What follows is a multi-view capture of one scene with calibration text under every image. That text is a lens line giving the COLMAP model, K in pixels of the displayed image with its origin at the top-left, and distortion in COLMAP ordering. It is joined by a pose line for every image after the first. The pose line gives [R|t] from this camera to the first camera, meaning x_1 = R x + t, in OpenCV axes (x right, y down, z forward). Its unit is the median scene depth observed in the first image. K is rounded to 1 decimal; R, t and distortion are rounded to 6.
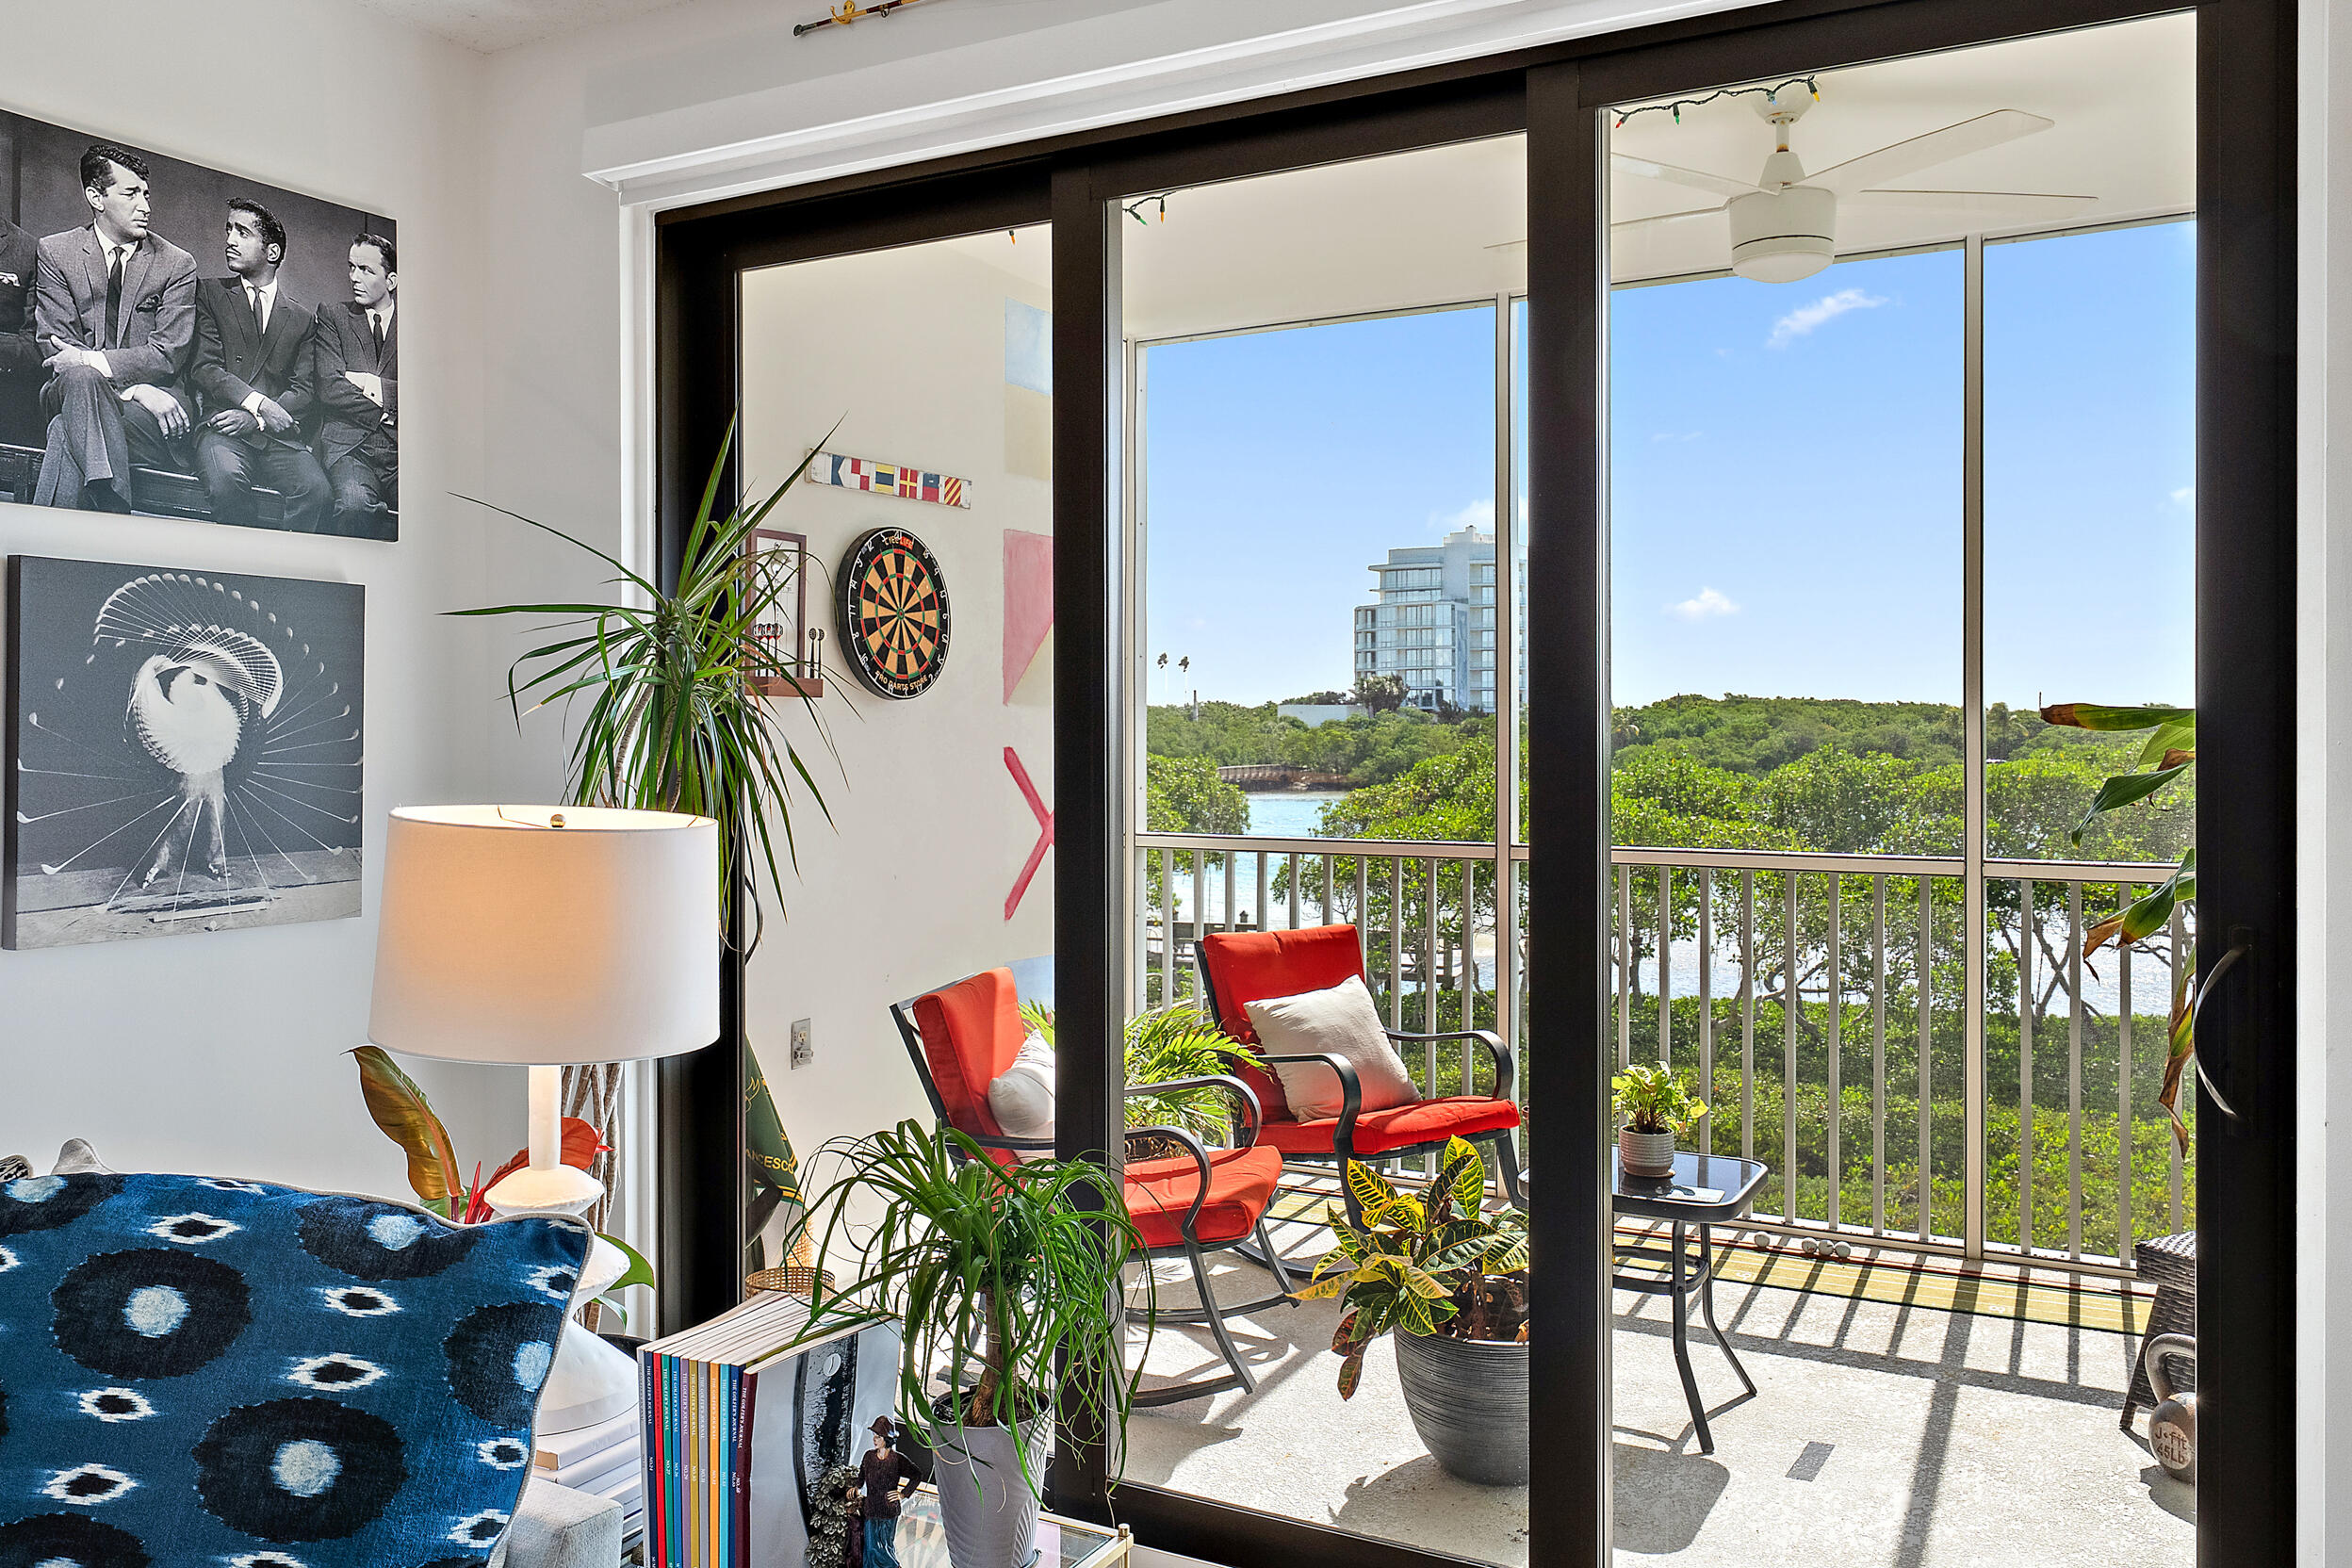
lens RADIAL K [[1800.4, 0, 1174.1], [0, 1800.4, 729.2], [0, 0, 1]] dist [0.005755, 0.005013]
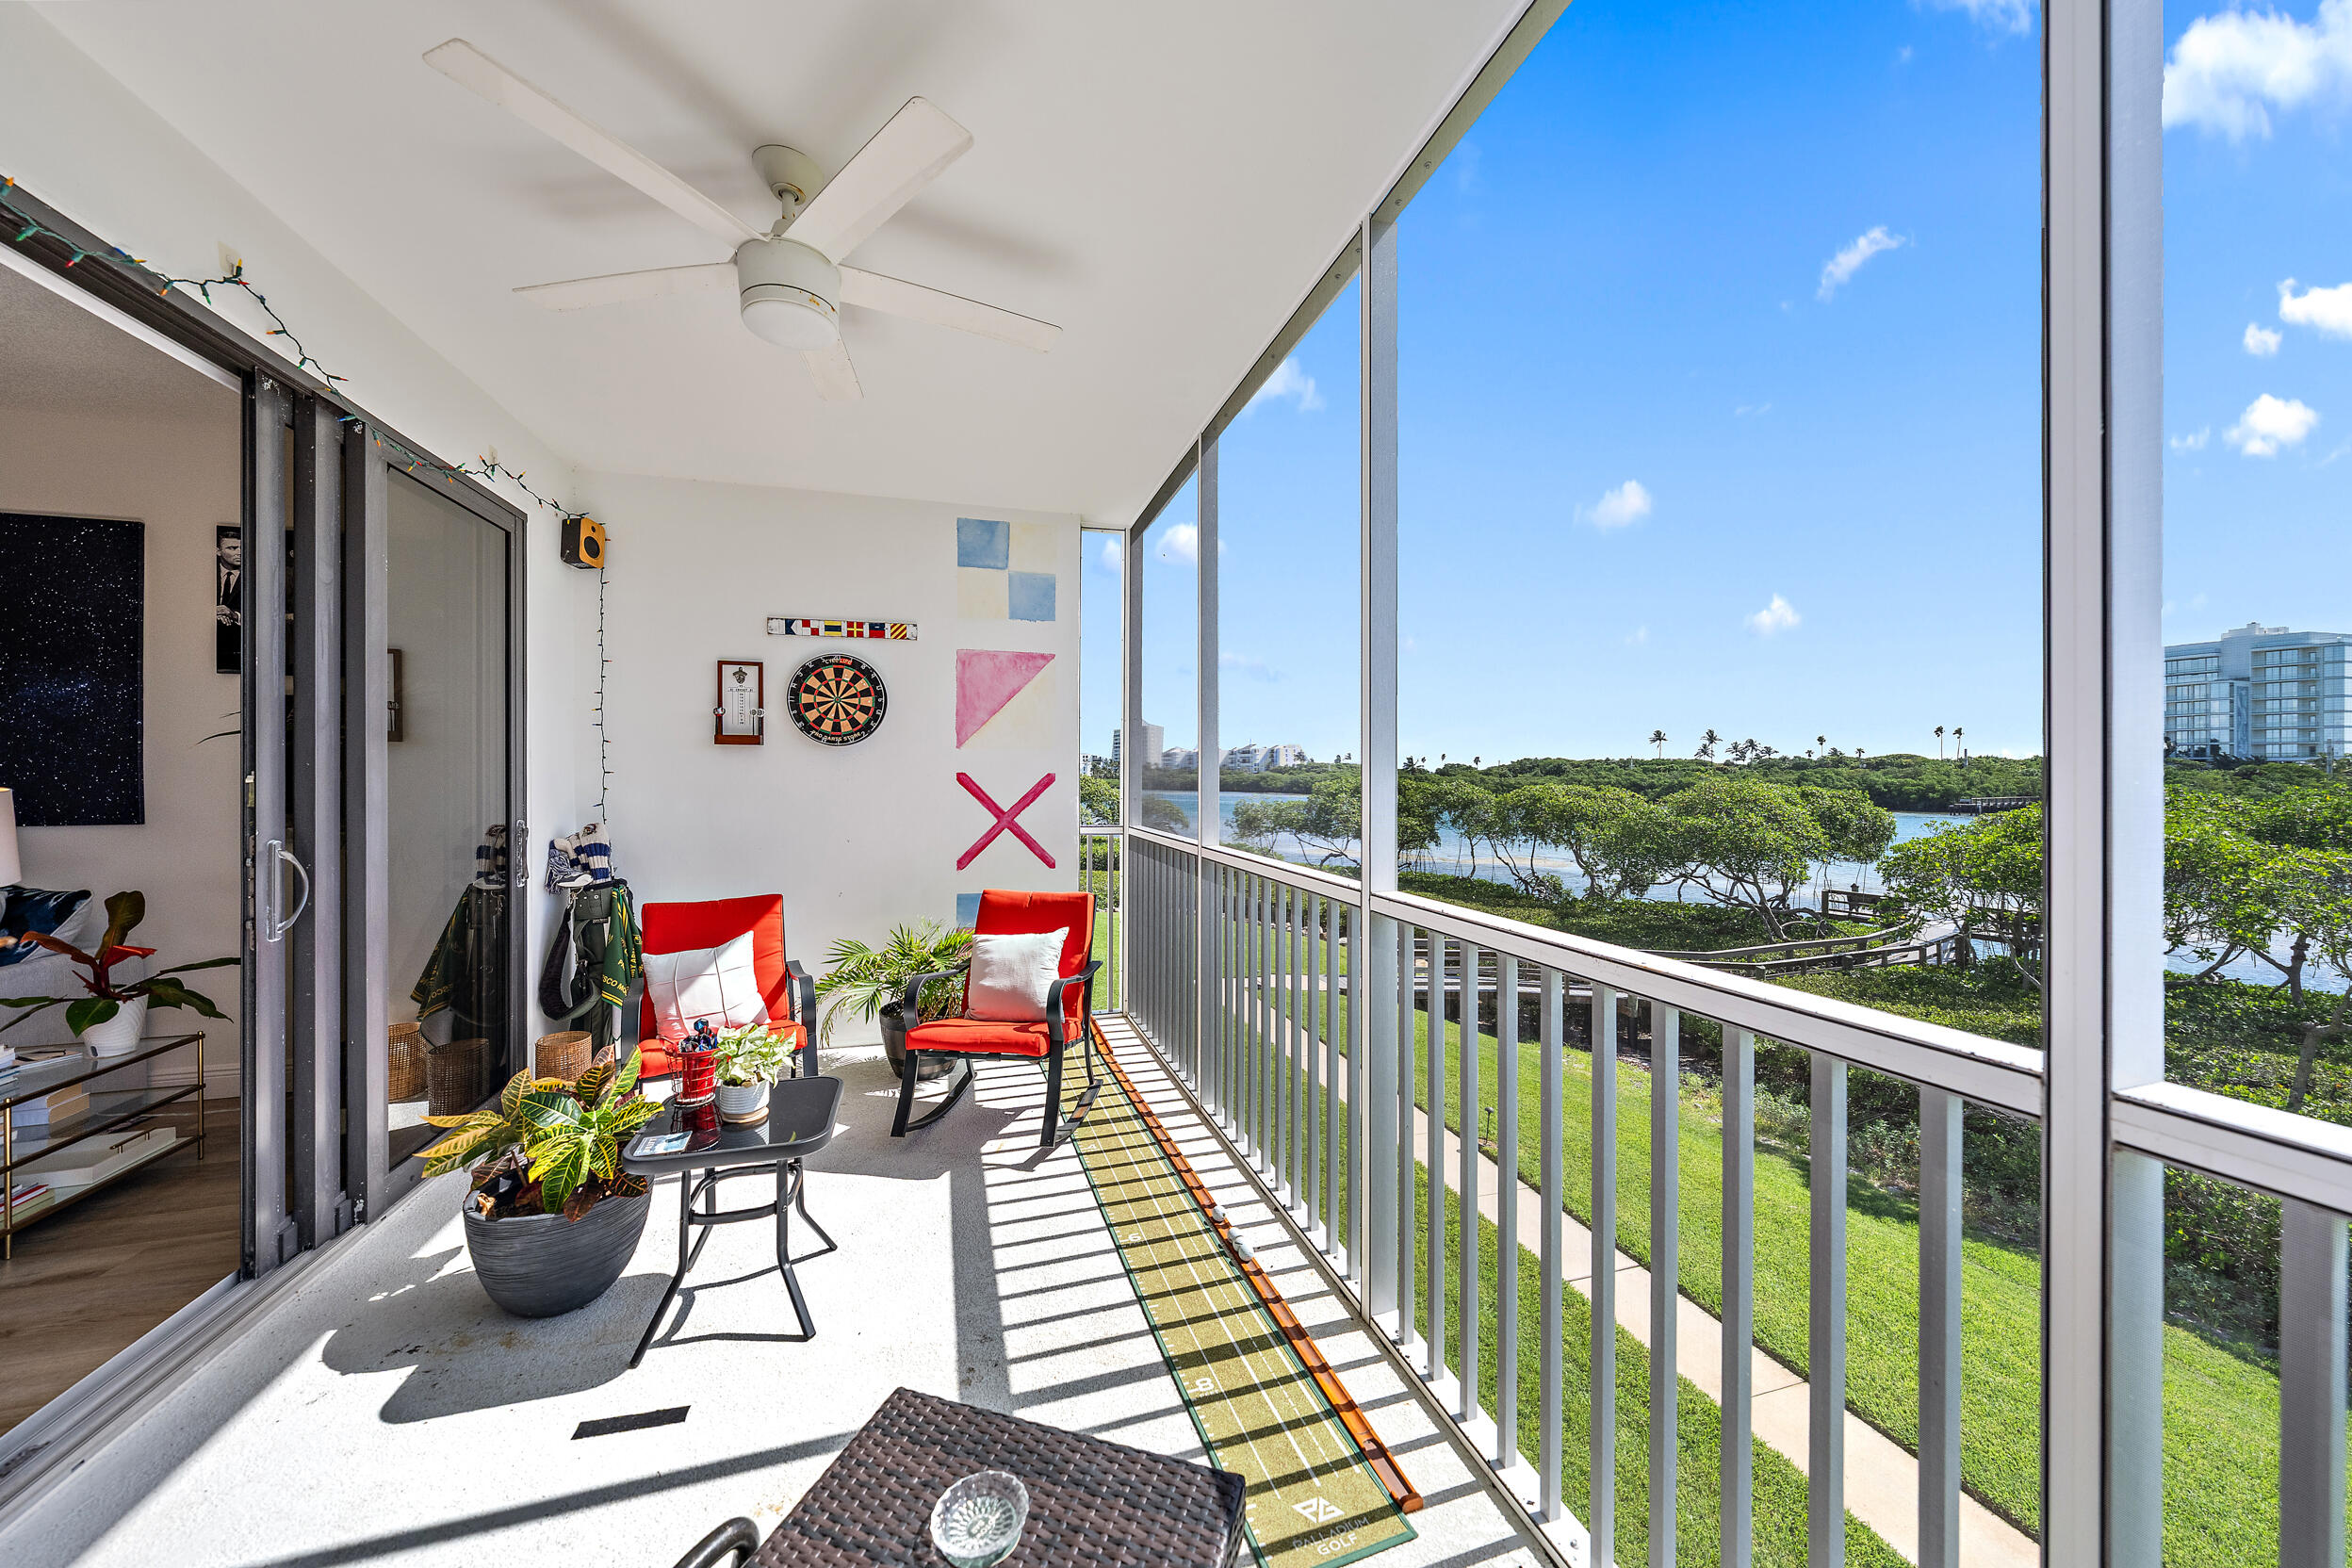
lens RADIAL K [[800.6, 0, 1190.6], [0, 800.6, 774.4], [0, 0, 1]] dist [-0.000130, -0.000038]
pose [[0.715824, -0.000381, -0.698281, 0.678925], [0.000540, 1.000000, 0.000008, 0.013186], [0.698281, -0.000383, 0.715824, 0.652779]]
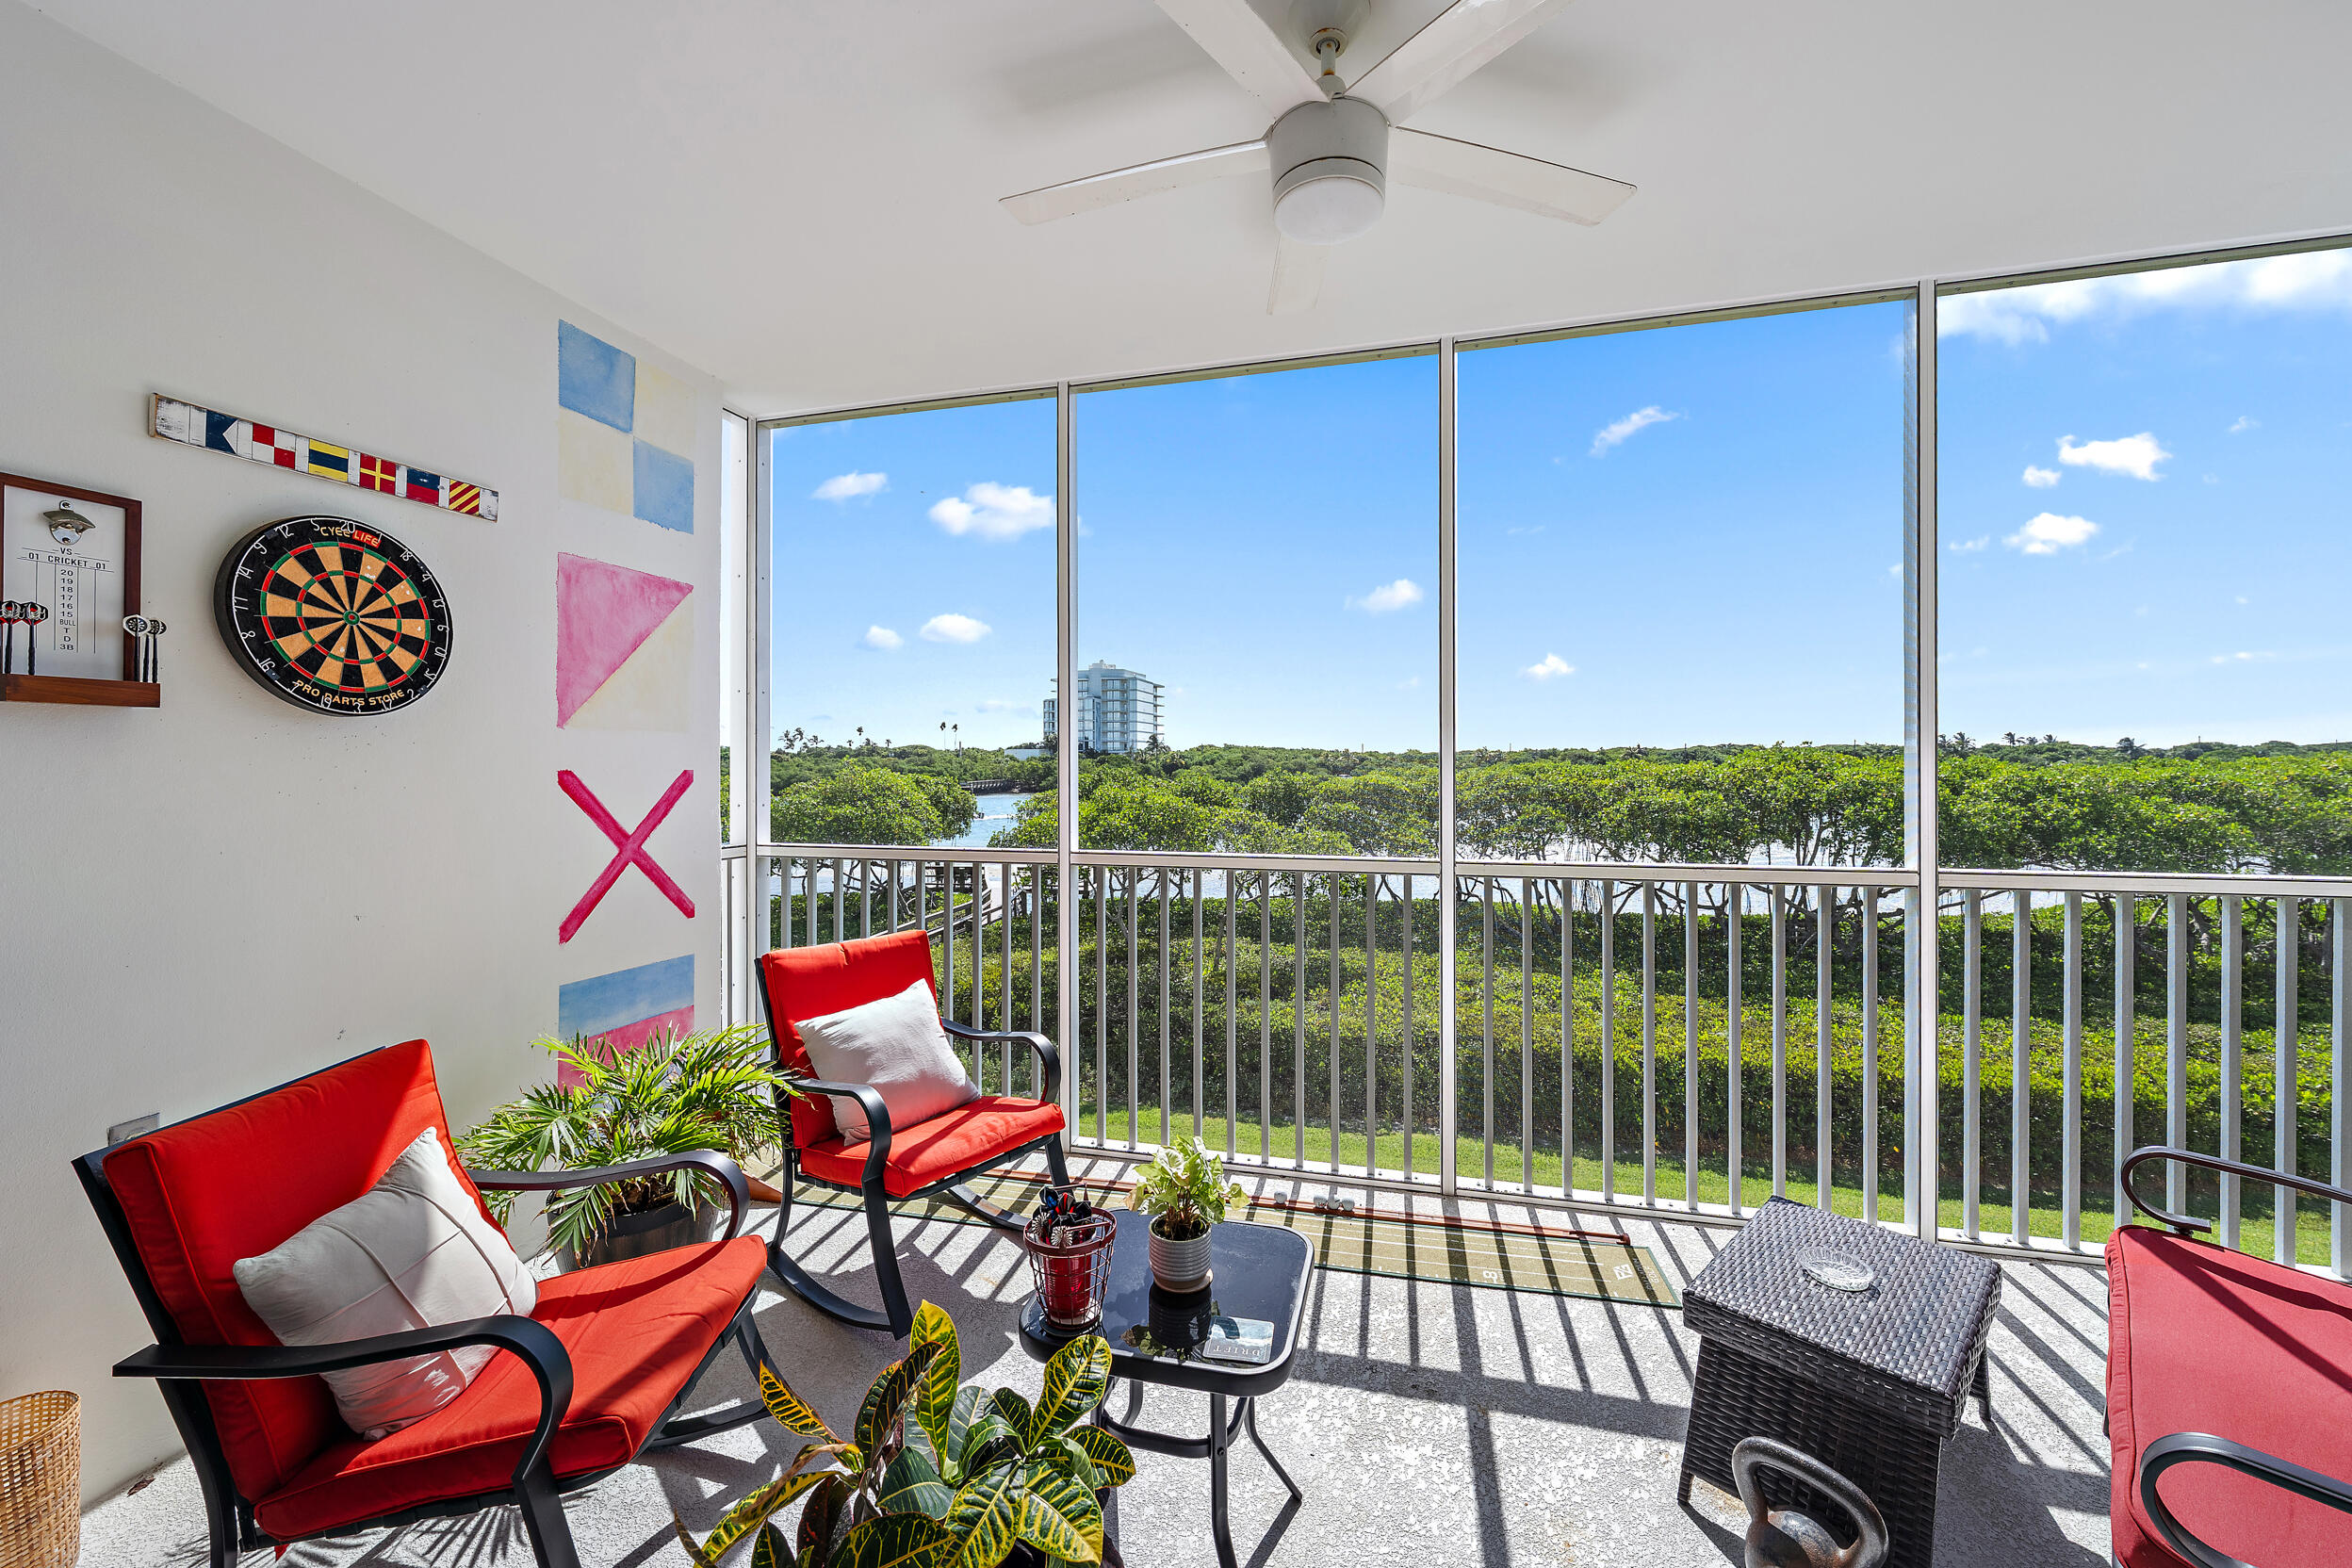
lens RADIAL K [[898.5, 0, 1176.6], [0, 898.5, 761.4], [0, 0, 1]] dist [-0.001997, -0.000103]
pose [[0.970135, -0.002971, 0.242547, 0.128389], [0.003036, 0.999995, 0.000109, 0.006665], [-0.242546, 0.000631, 0.970140, 0.475099]]
